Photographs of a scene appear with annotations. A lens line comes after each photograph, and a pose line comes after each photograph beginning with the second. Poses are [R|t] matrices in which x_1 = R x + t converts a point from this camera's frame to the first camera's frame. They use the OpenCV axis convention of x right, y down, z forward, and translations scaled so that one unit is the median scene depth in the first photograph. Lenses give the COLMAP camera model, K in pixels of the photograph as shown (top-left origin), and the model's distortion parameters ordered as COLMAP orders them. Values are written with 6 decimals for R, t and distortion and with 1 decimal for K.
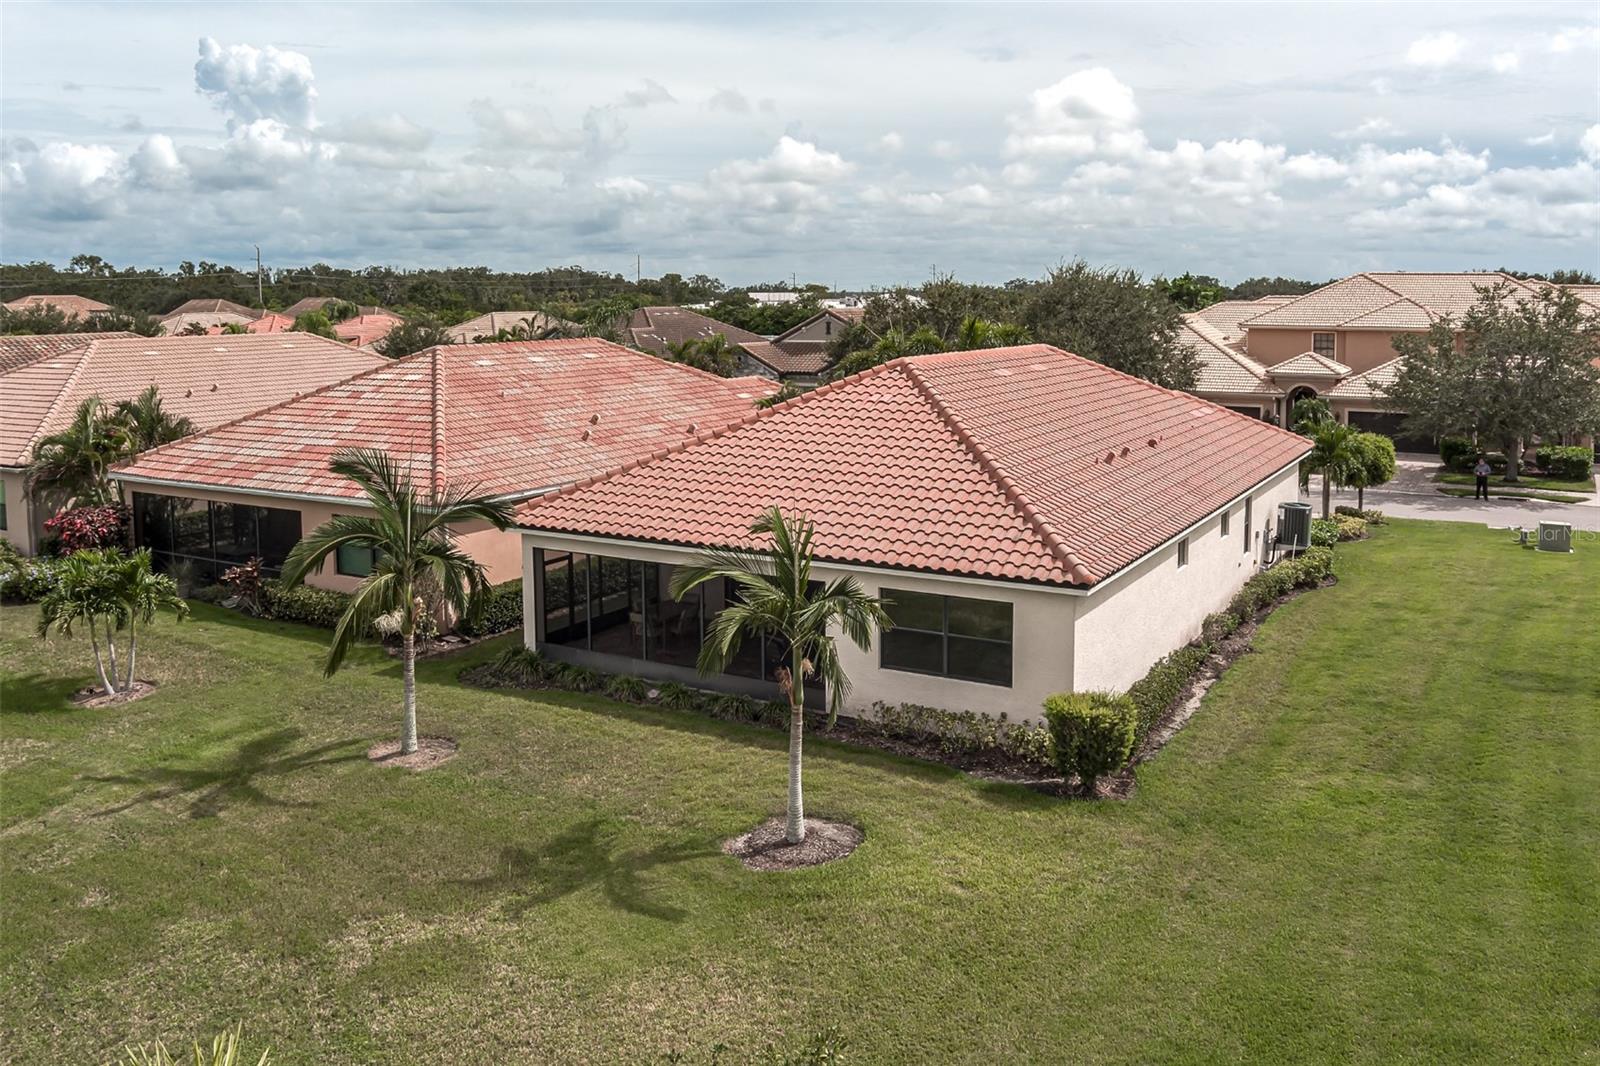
lens RADIAL K [[1303.9, 0, 800.0], [0, 1303.9, 533.0], [0, 0, 1]] dist [0.000784, -0.003735]
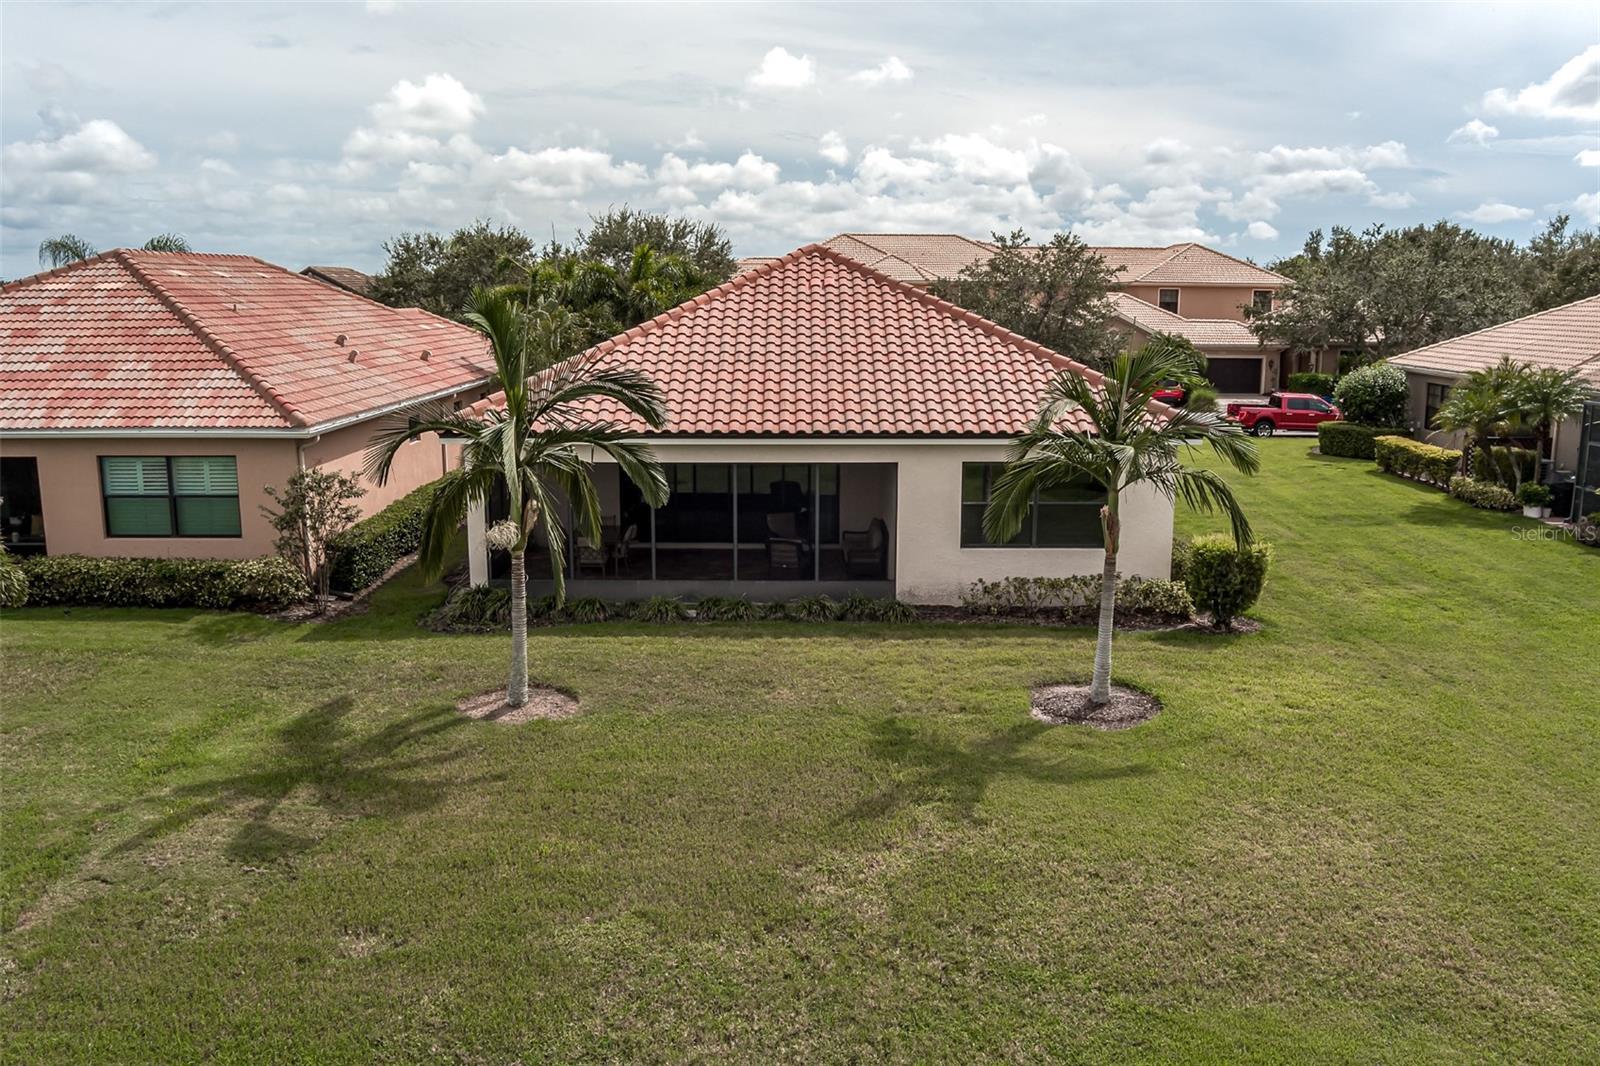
lens RADIAL K [[1259.4, 0, 800.0], [0, 1259.4, 533.0], [0, 0, 1]] dist [0.004853, 0.001566]
pose [[0.860934, -0.086137, 0.501371, -0.533913], [0.087334, 0.995955, 0.021141, 0.068548], [-0.501164, 0.025586, 0.864974, 0.283735]]
